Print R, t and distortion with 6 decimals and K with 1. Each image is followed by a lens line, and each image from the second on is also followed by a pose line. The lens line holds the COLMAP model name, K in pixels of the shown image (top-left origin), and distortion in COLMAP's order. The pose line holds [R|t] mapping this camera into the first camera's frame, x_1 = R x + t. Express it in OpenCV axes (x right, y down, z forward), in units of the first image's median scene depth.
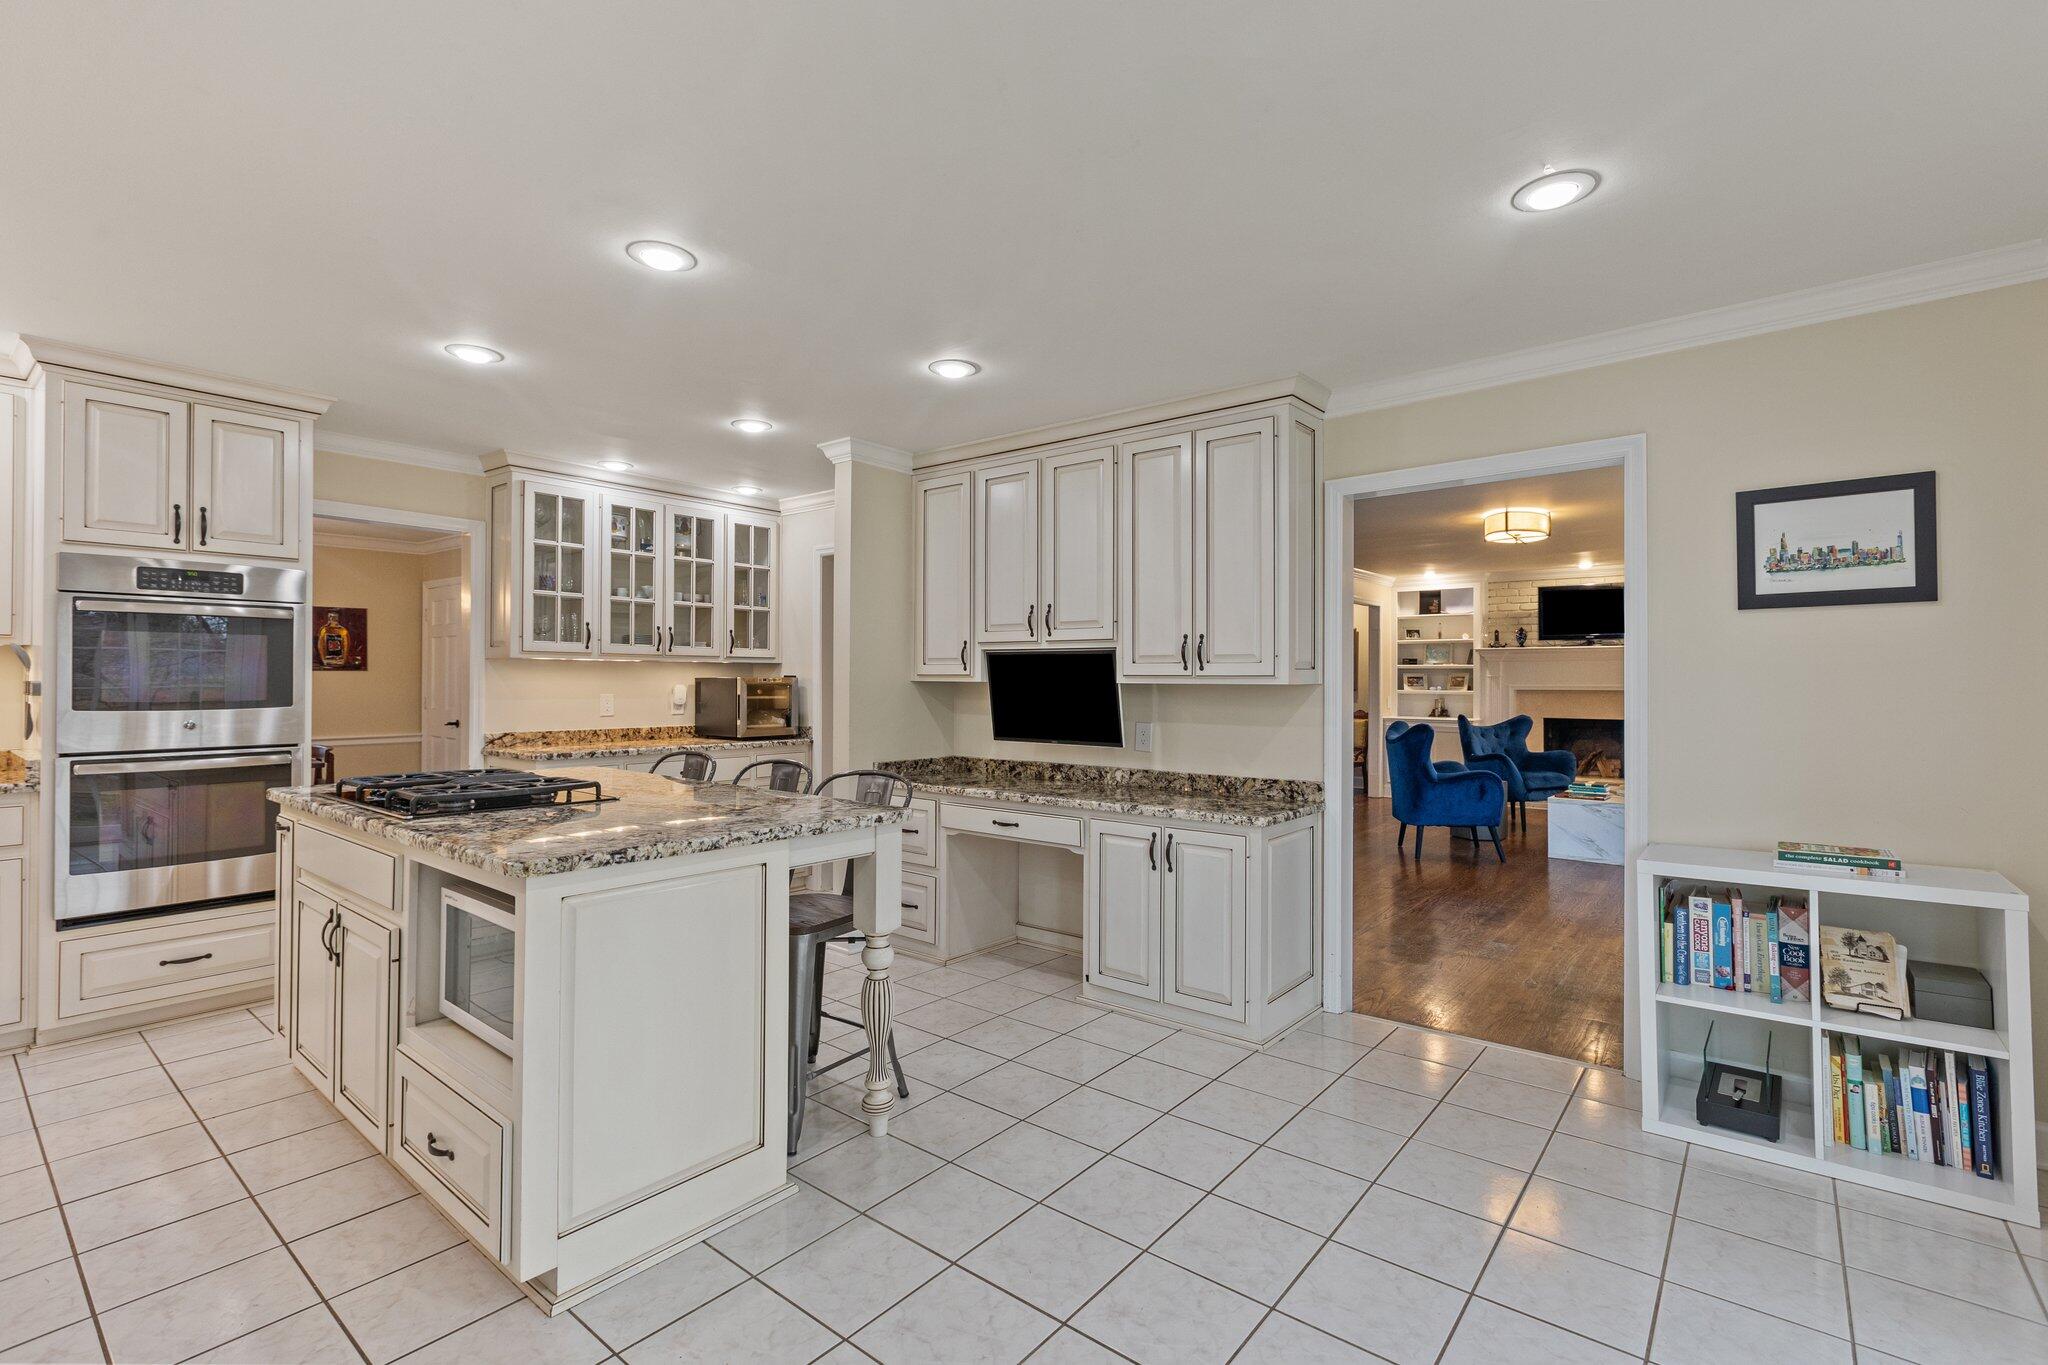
lens RADIAL K [[908.8, 0, 1027.5], [0, 908.8, 671.2], [0, 0, 1]] dist [-0.000607, -0.001085]
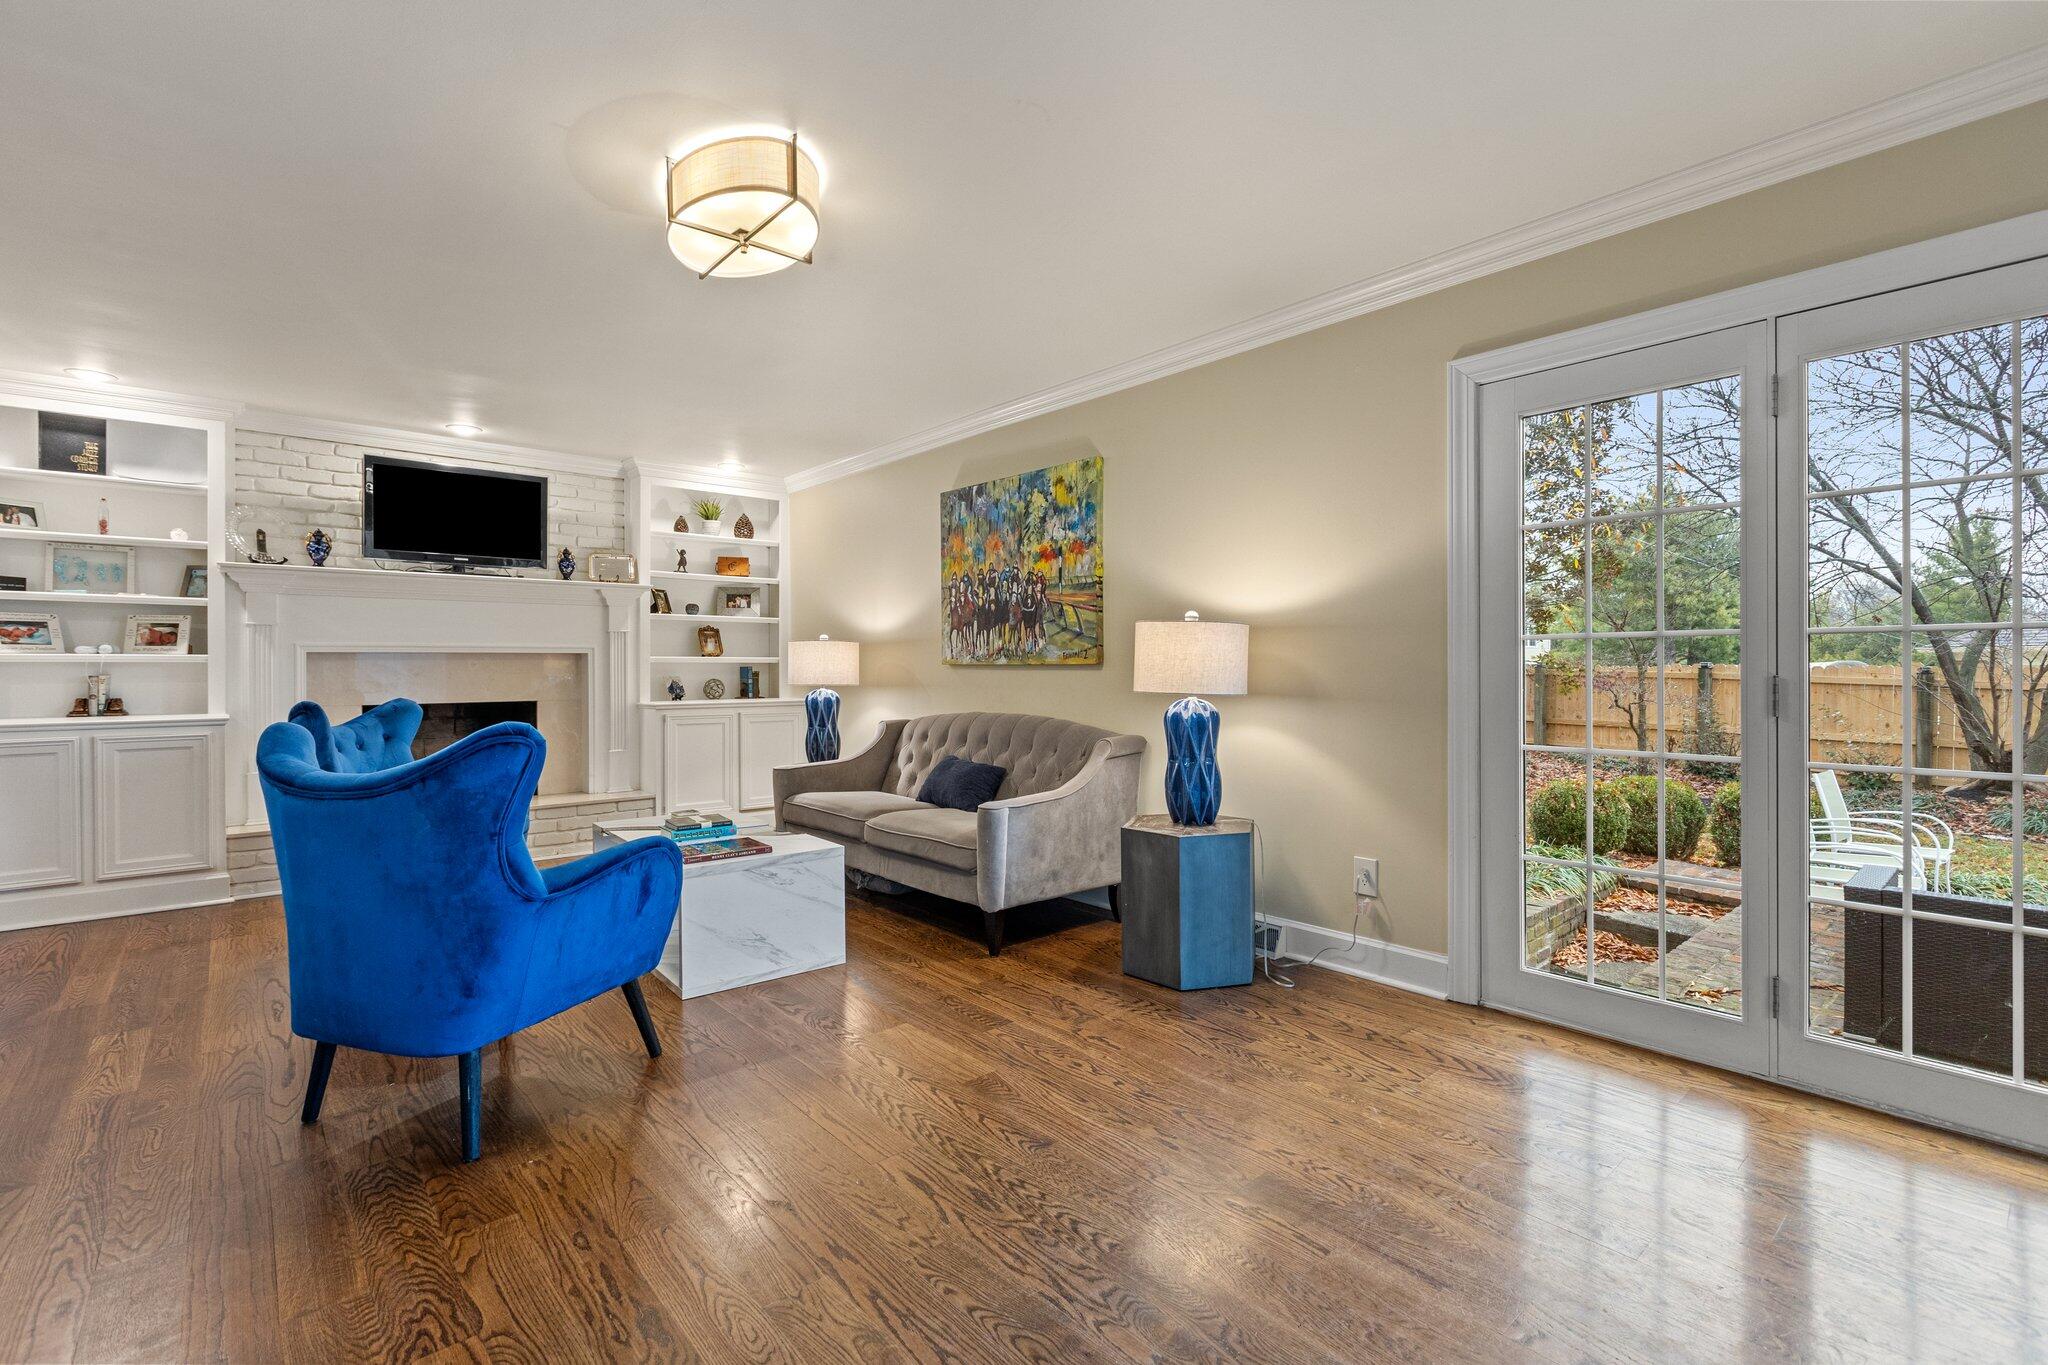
lens RADIAL K [[921.0, 0, 1028.6], [0, 921.0, 670.9], [0, 0, 1]] dist [0.000345, 0.000193]
pose [[0.169814, -0.008258, 0.985442, 0.100759], [-0.004873, 0.999946, 0.009219, 0.023763], [-0.985464, -0.006367, 0.169764, 0.510870]]
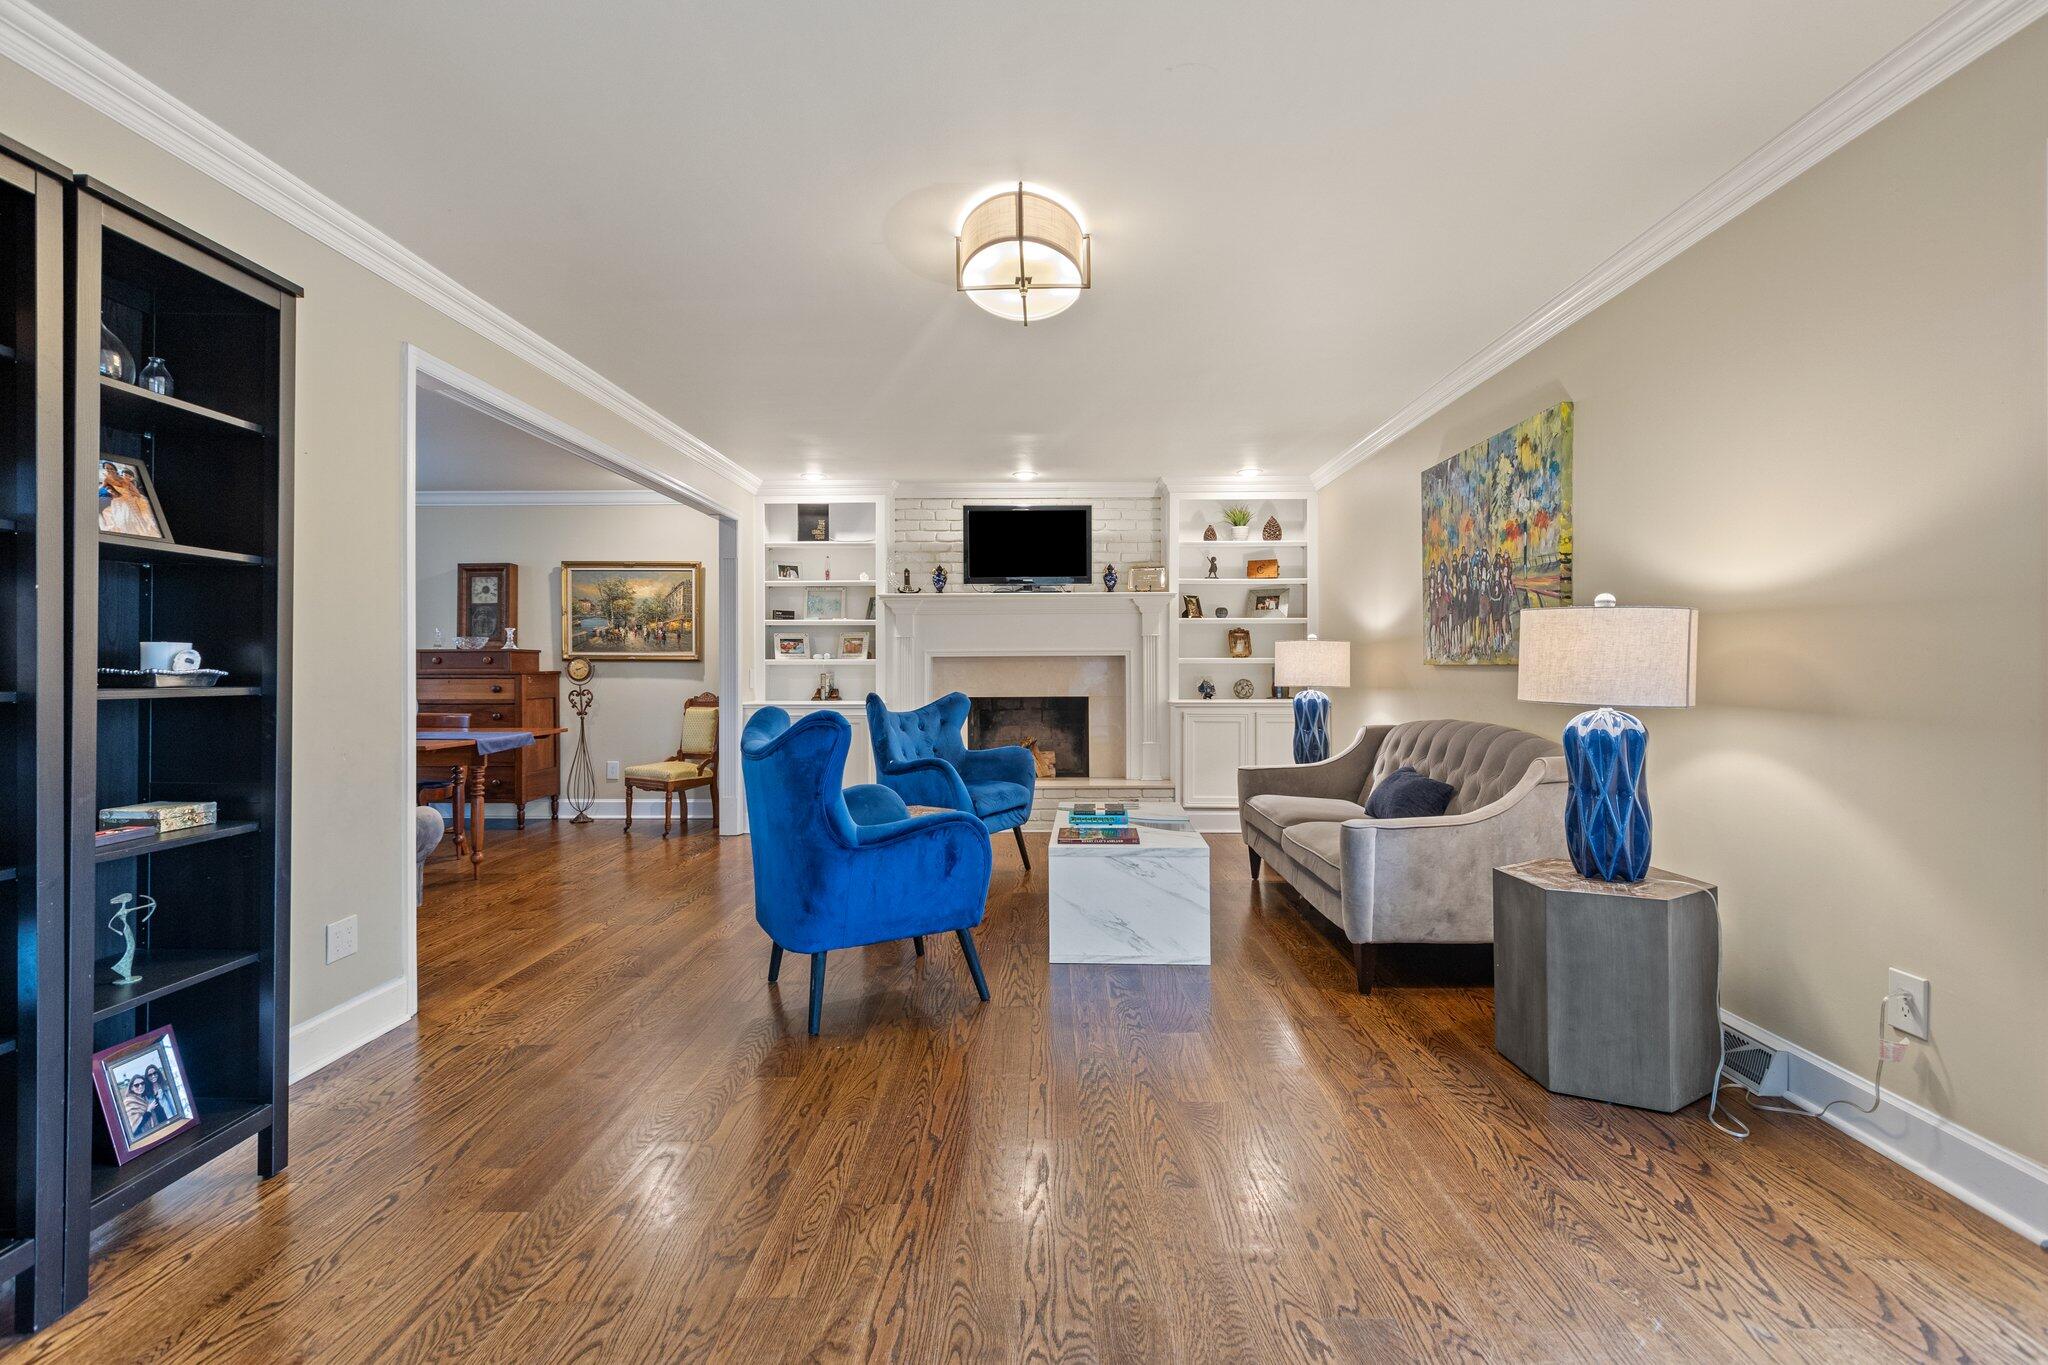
lens RADIAL K [[921.0, 0, 1028.6], [0, 921.0, 670.9], [0, 0, 1]] dist [0.000345, 0.000193]
pose [[0.785888, -0.007445, 0.618324, 0.164373], [0.000528, 0.999935, 0.011369, 0.022822], [-0.618369, -0.008608, 0.785841, 0.406224]]
